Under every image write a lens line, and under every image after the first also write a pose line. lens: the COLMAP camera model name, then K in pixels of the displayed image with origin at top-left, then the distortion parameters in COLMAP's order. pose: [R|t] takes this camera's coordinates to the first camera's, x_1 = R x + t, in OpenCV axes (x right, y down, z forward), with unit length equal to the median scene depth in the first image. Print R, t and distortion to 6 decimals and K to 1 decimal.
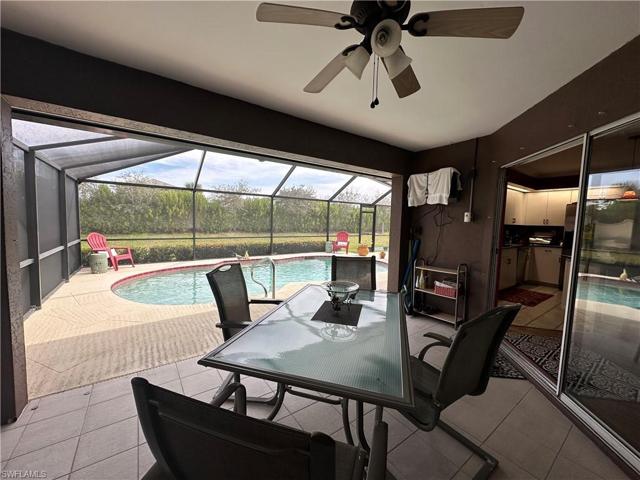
lens RADIAL K [[254.9, 0, 320.0], [0, 254.9, 240.0], [0, 0, 1]] dist [0.001445, 0.000182]
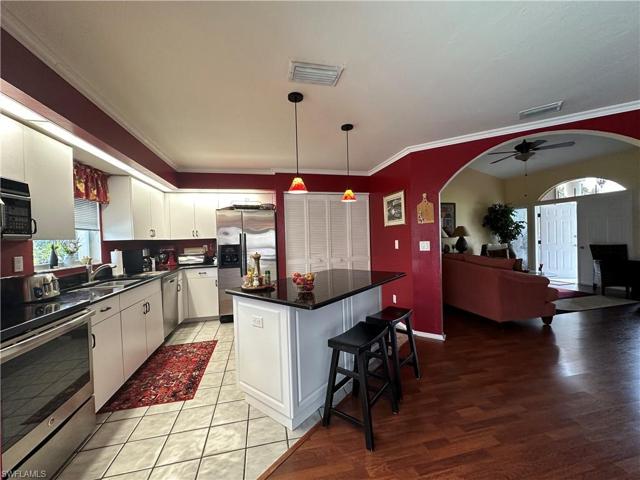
lens RADIAL K [[254.9, 0, 320.0], [0, 254.9, 240.0], [0, 0, 1]] dist [0.001445, 0.000182]
pose [[0.378833, -0.051720, 0.924019, 0.197902], [0.105158, 0.994376, 0.012545, -0.013978], [-0.919471, 0.092416, 0.382142, 0.227312]]
